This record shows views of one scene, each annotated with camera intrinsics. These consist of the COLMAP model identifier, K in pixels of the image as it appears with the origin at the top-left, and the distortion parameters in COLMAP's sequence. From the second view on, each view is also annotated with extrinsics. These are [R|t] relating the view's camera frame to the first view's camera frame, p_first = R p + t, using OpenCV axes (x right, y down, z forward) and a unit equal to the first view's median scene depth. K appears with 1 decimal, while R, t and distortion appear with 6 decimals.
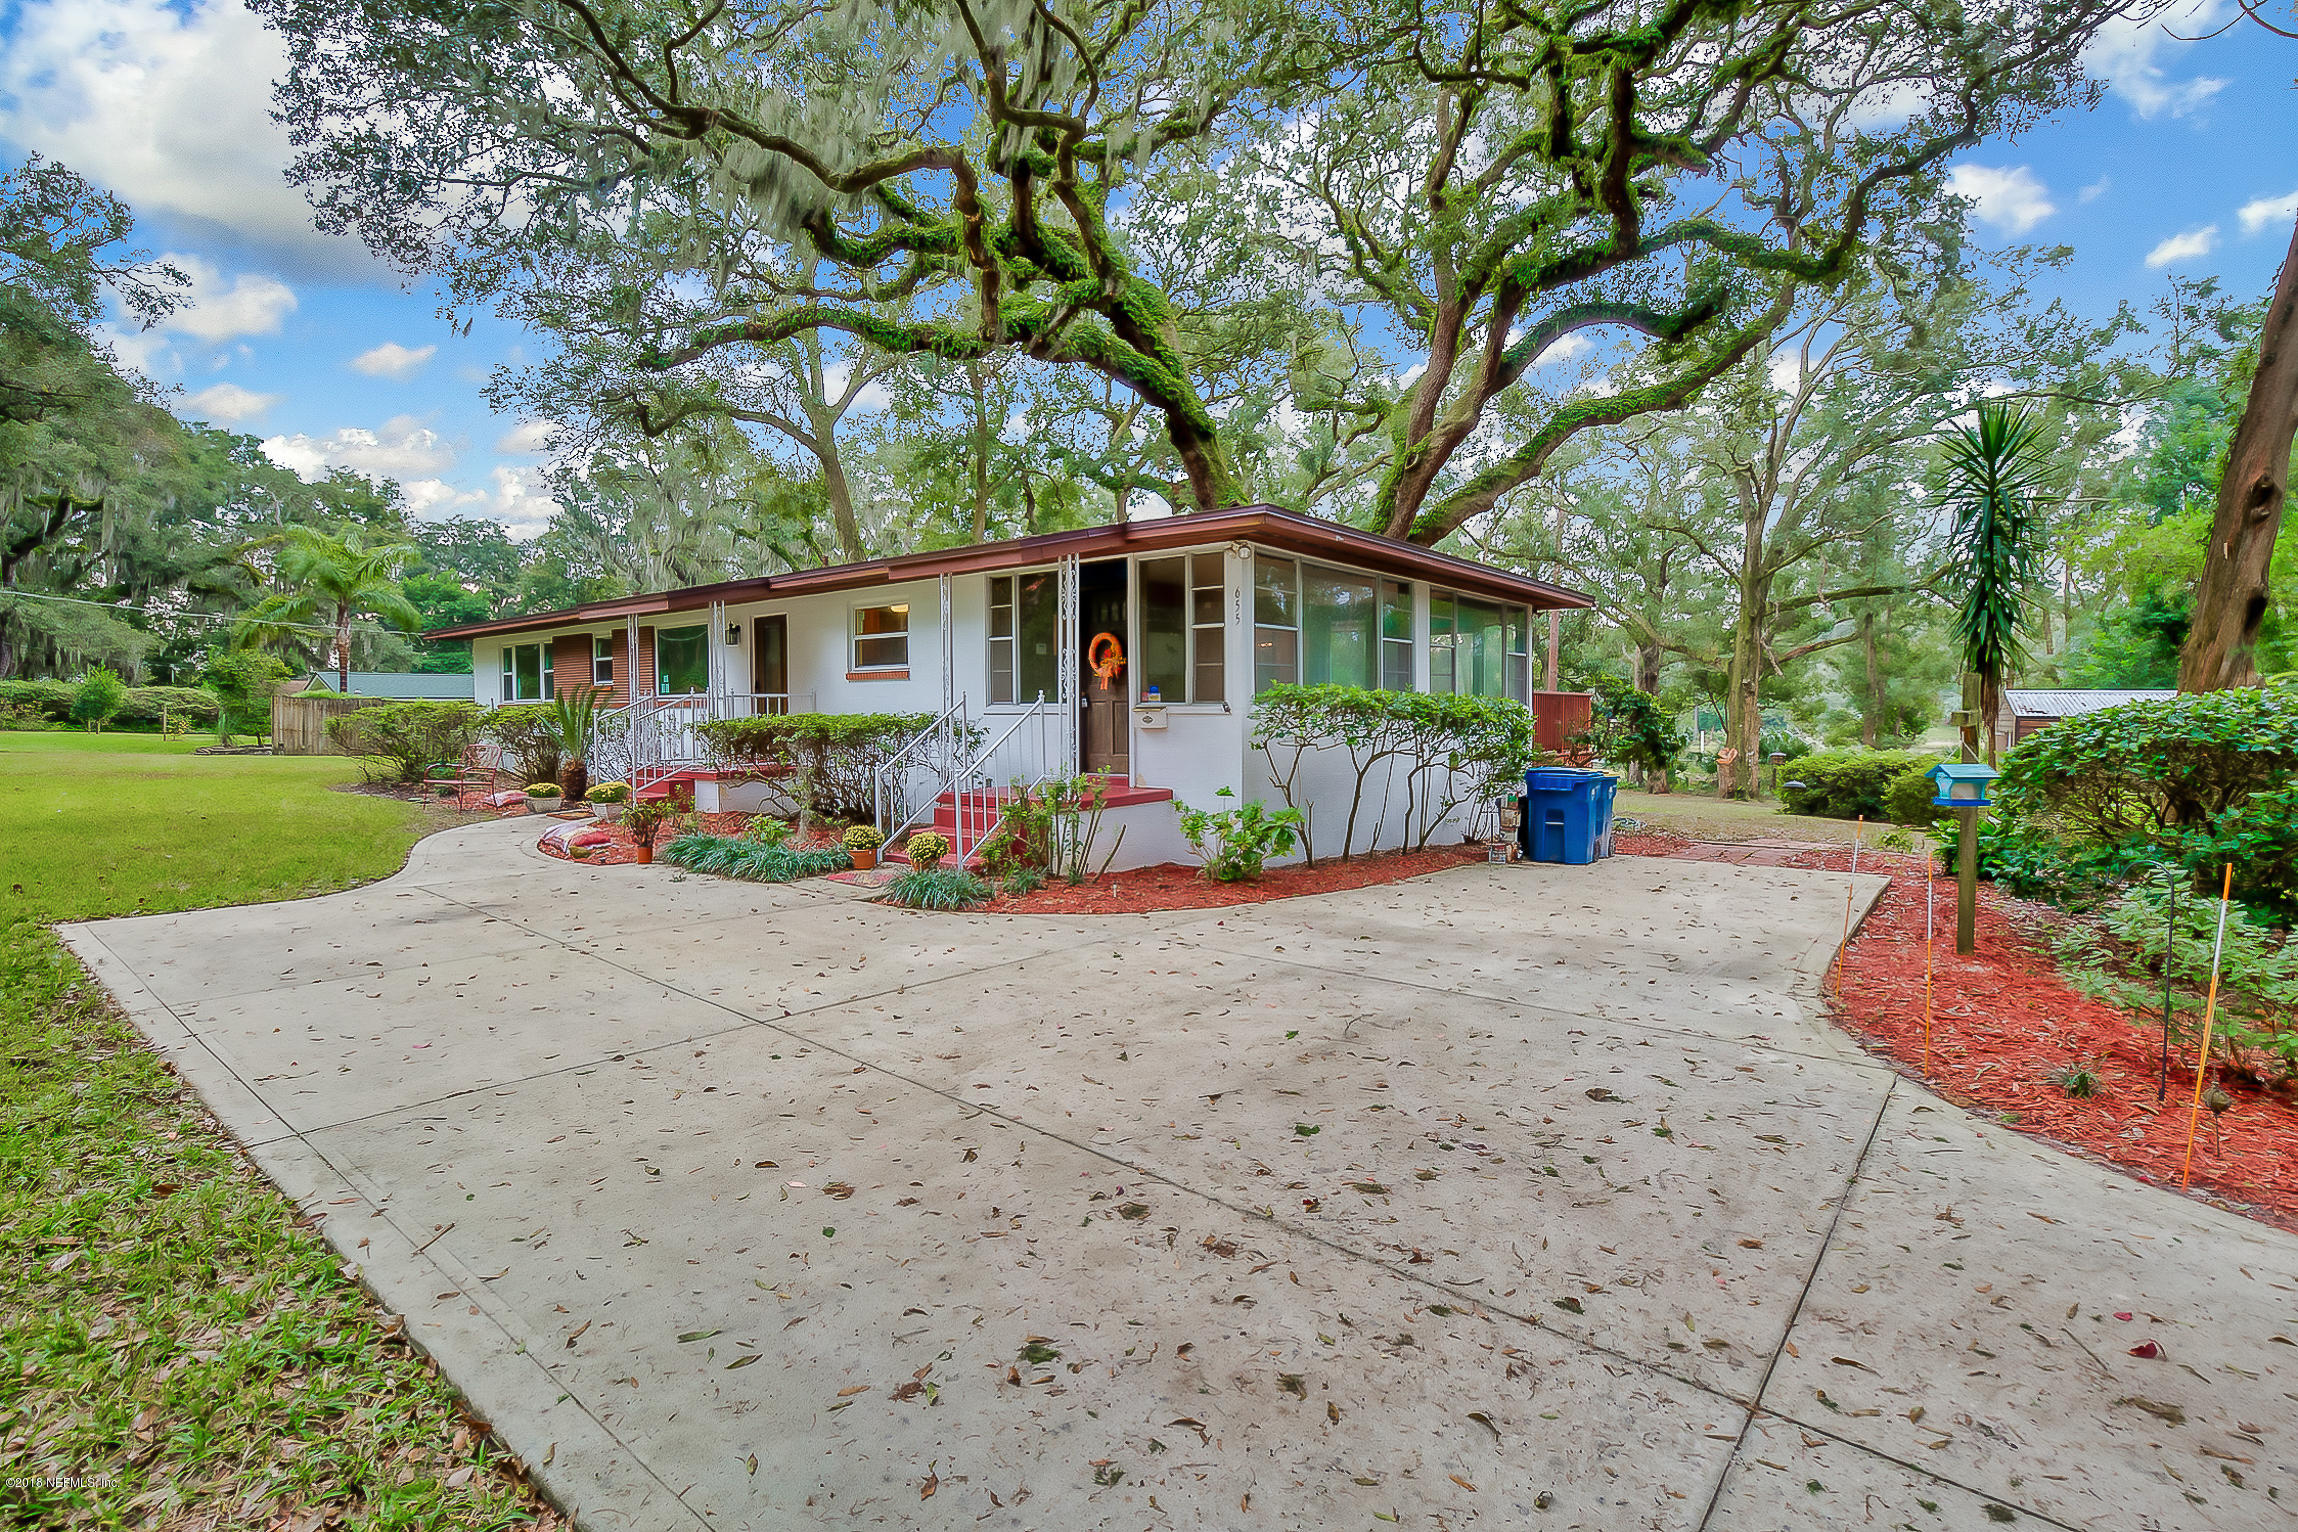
lens RADIAL K [[1066.7, 0, 1153.1], [0, 1066.7, 755.3], [0, 0, 1]] dist [-0.015645, 0.000068]
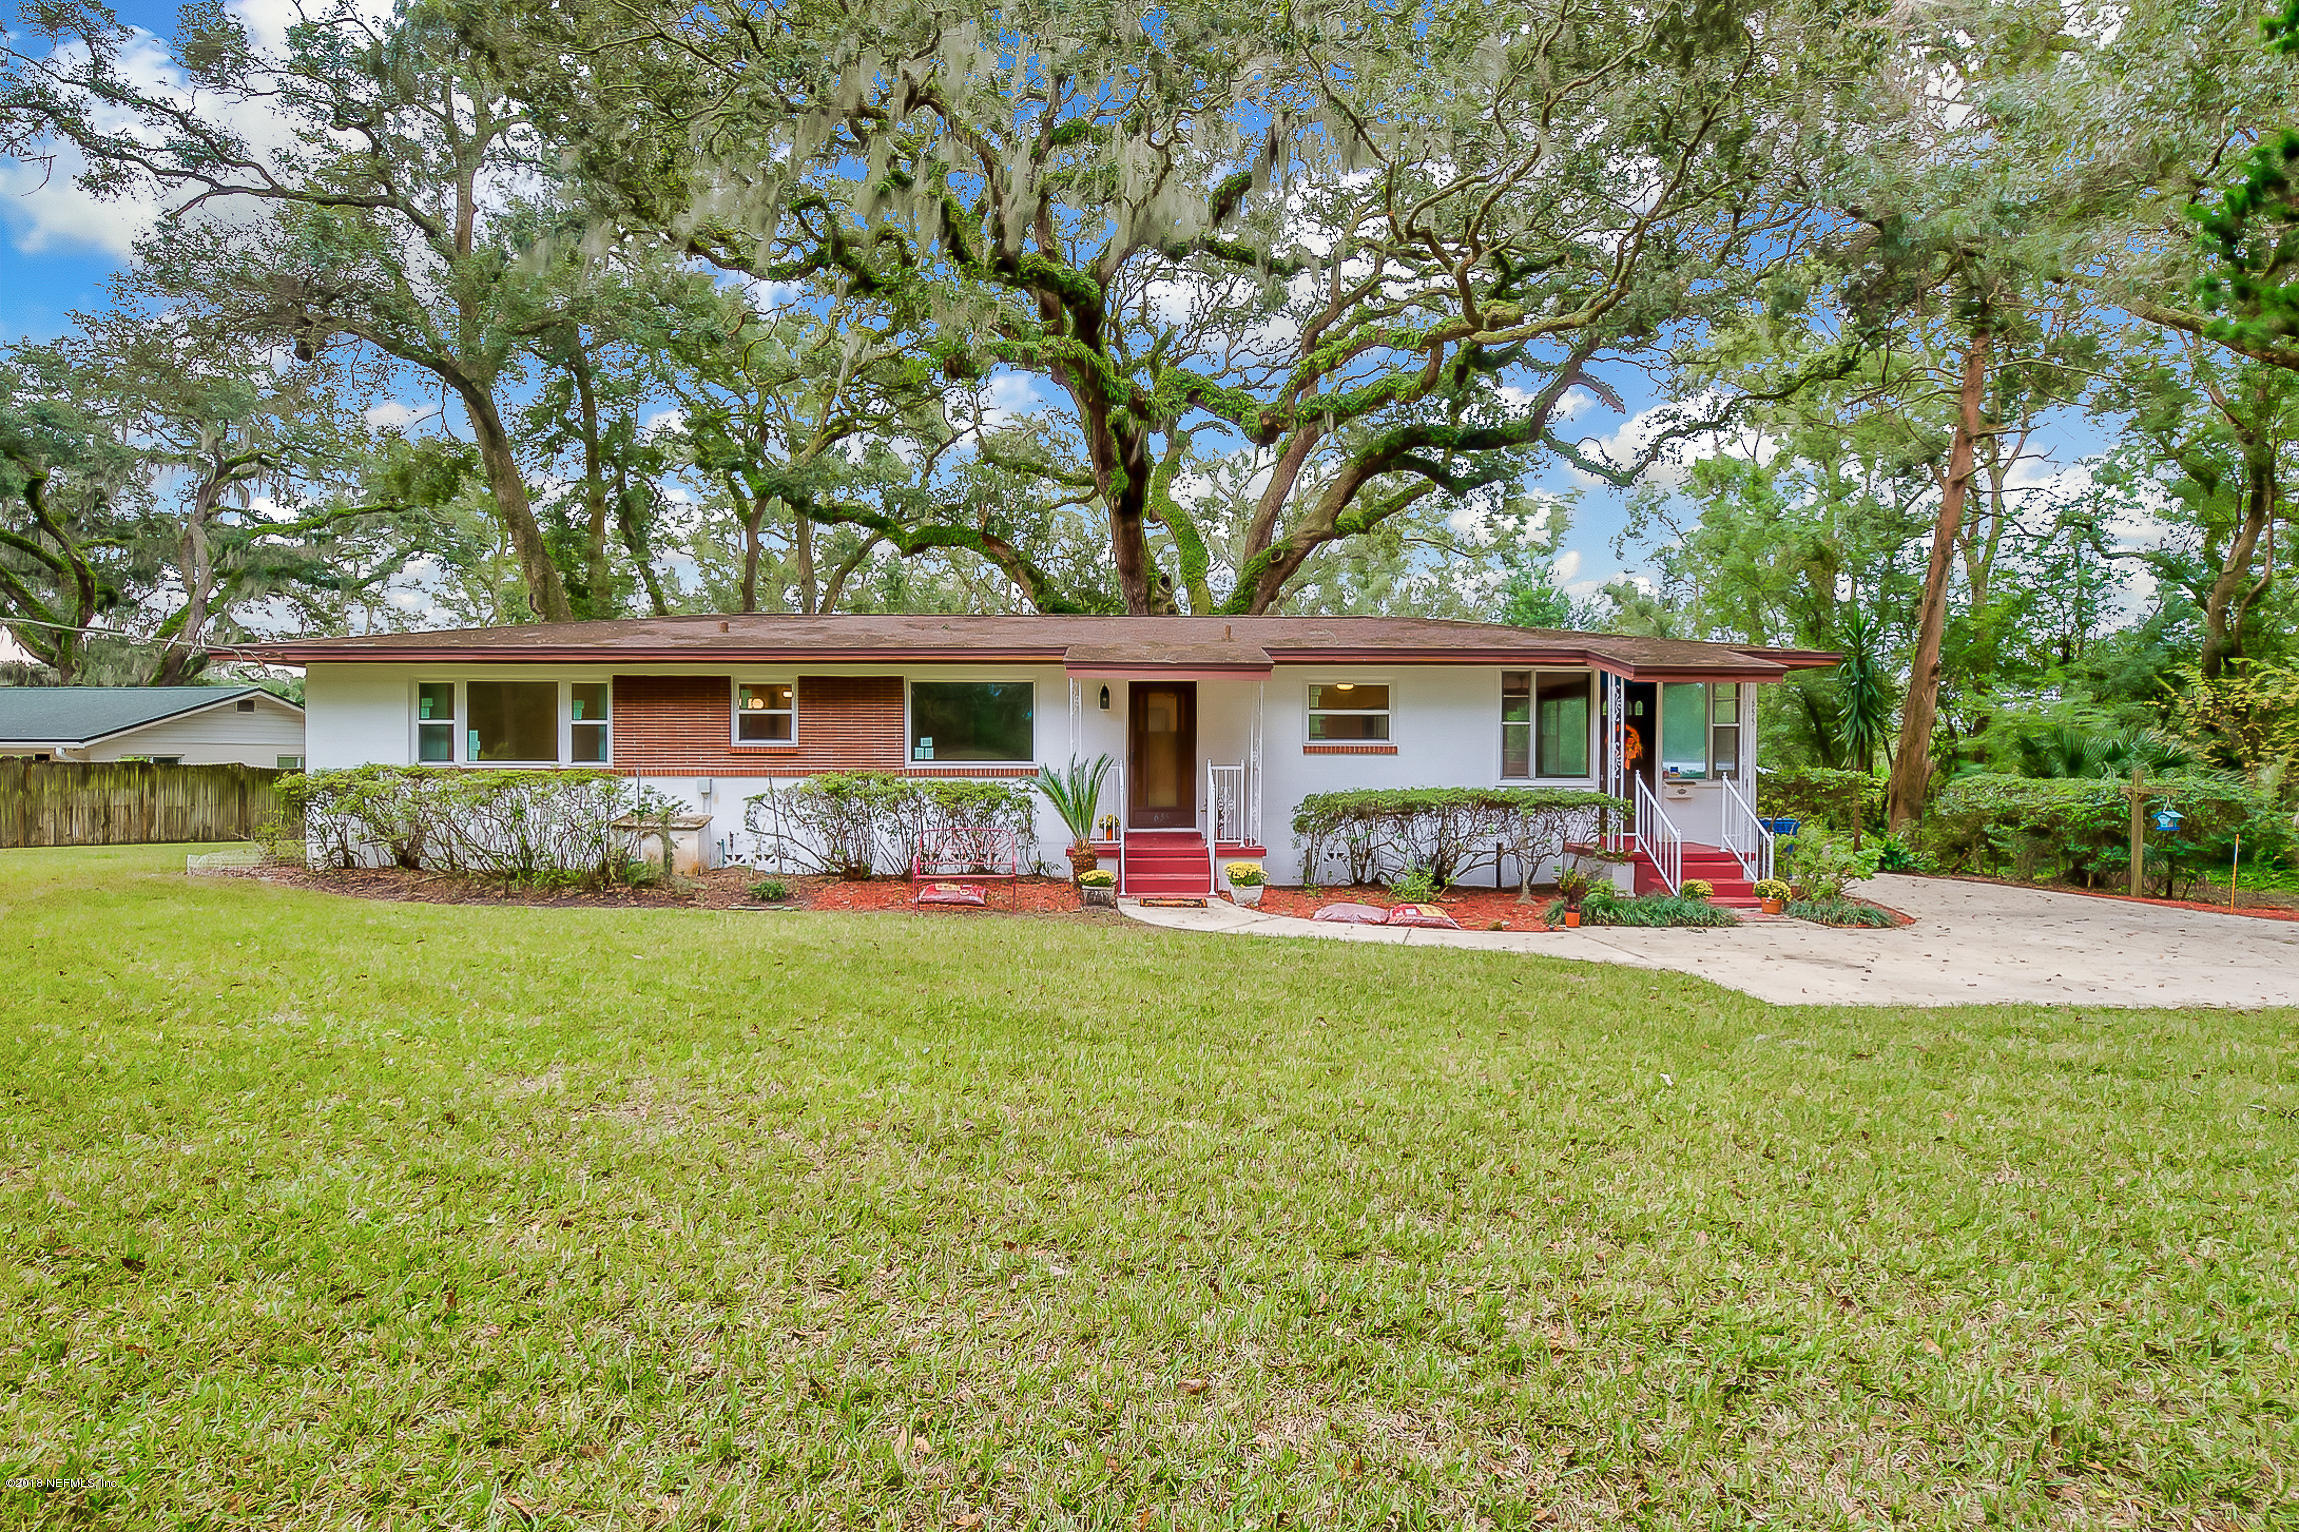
lens RADIAL K [[1133.2, 0, 1149.5], [0, 1133.2, 766.0], [0, 0, 1]] dist [-0.005091, -0.000642]
pose [[0.756518, -0.001139, 0.653972, -1.185066], [0.020798, 0.999535, -0.022319, -0.039726], [-0.653642, 0.030486, 0.756190, 0.290862]]
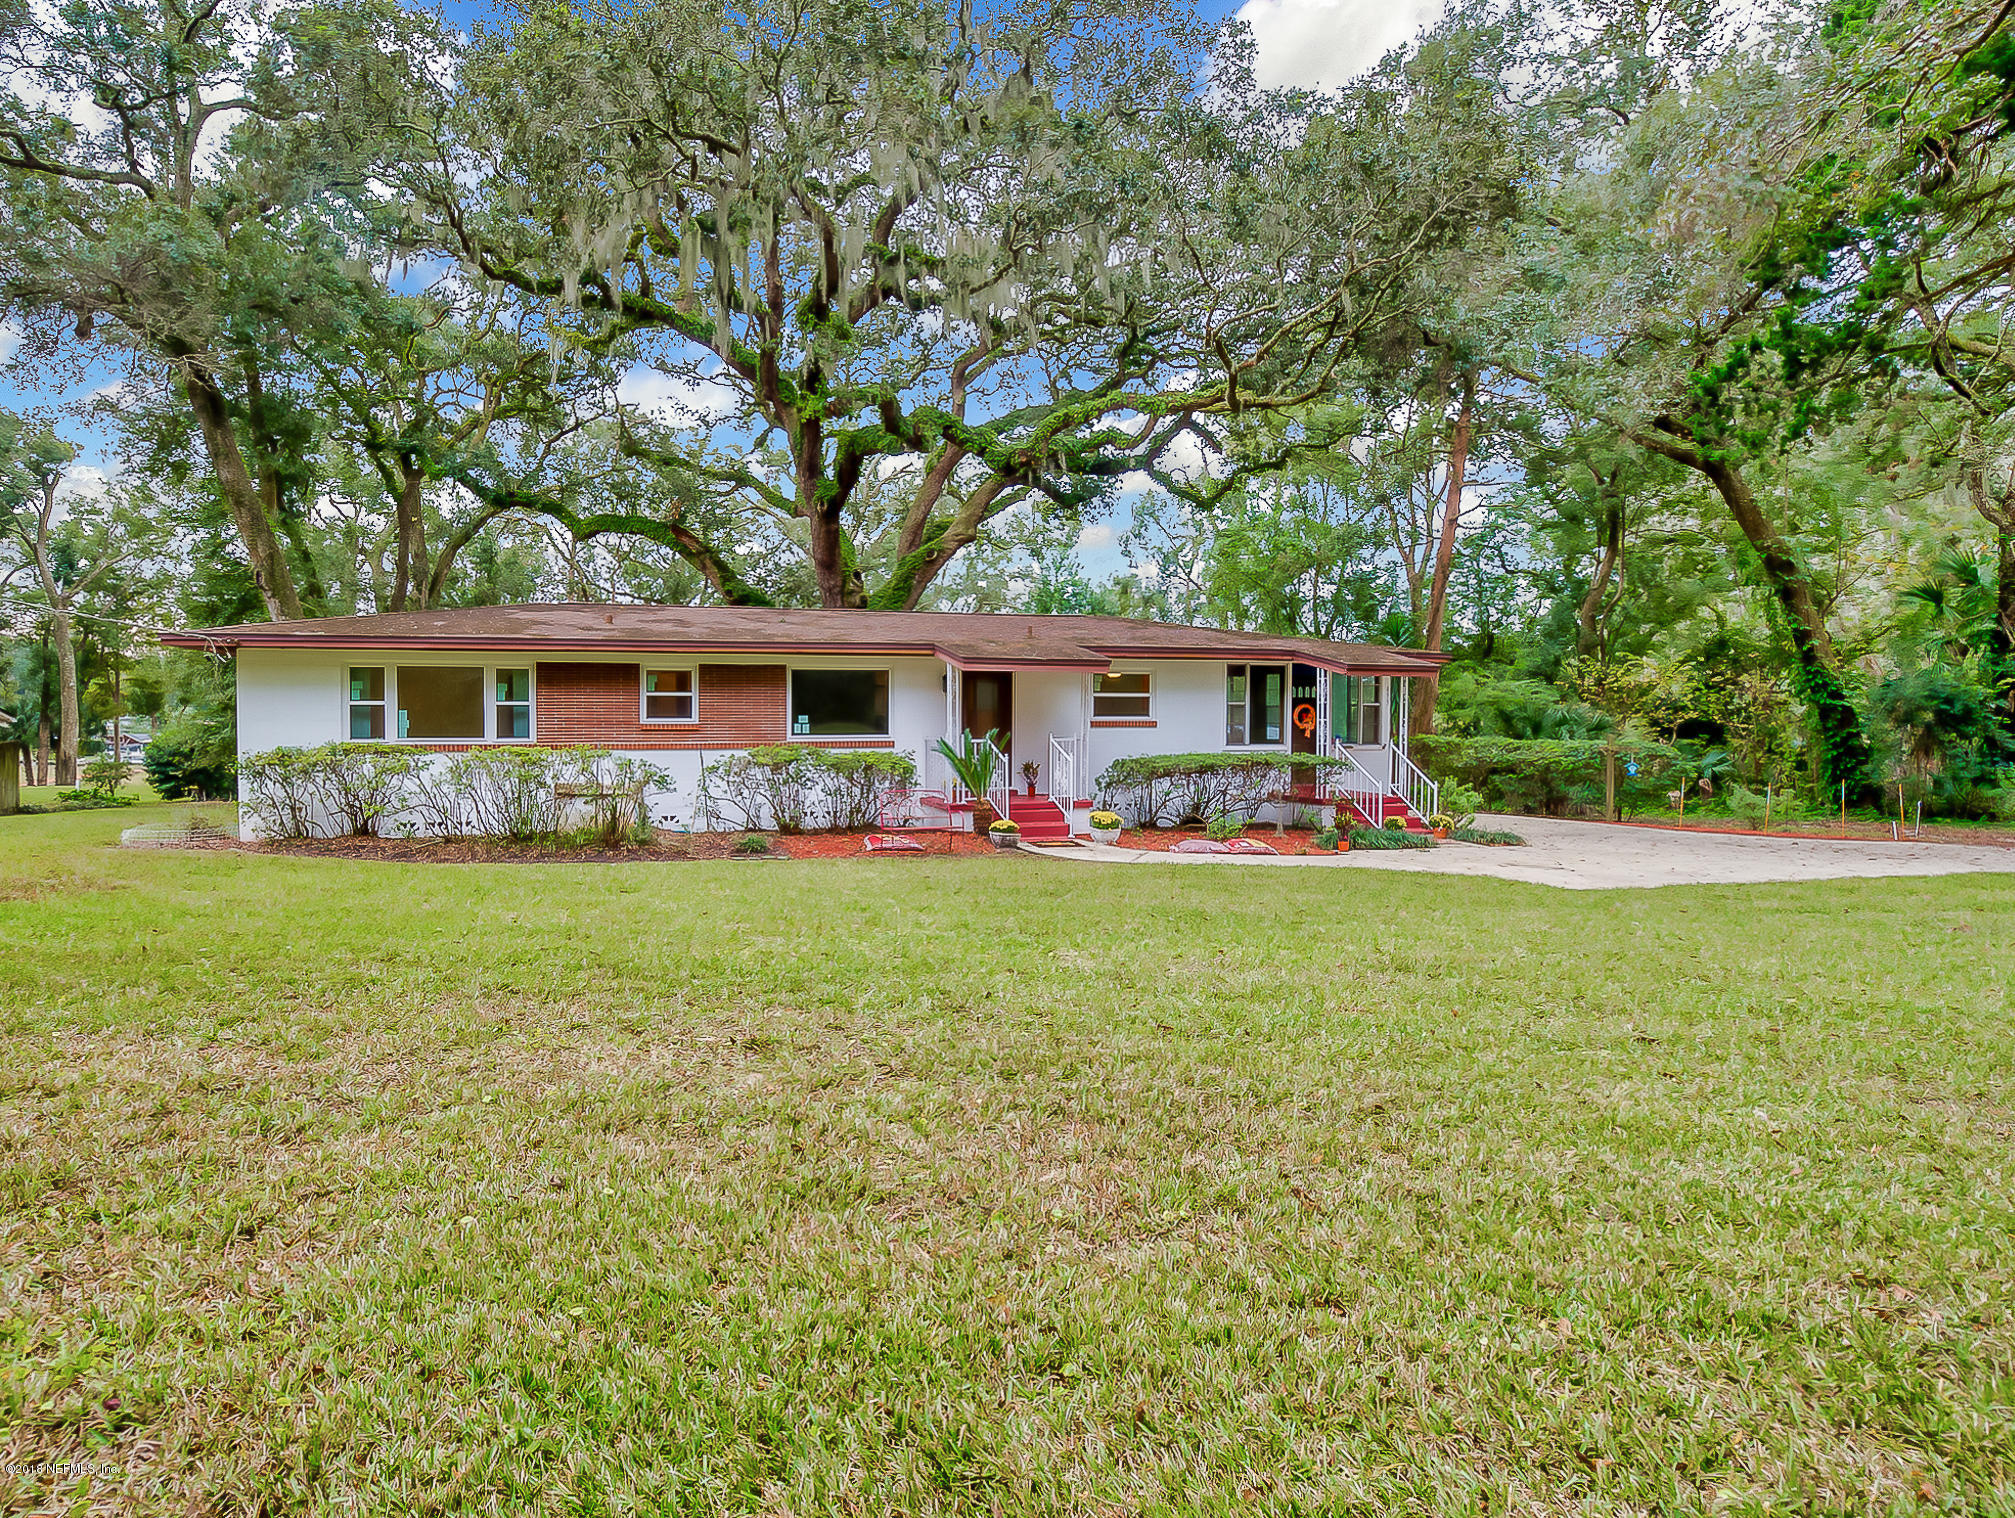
lens RADIAL K [[1044.2, 0, 871.0], [0, 1044.2, 753.9], [0, 0, 1]] dist [-0.000913, -0.000330]
pose [[0.585565, -0.026272, 0.810199, -1.593259], [0.030754, 0.999475, 0.010182, -0.062615], [-0.810042, 0.018955, 0.586066, 0.494461]]
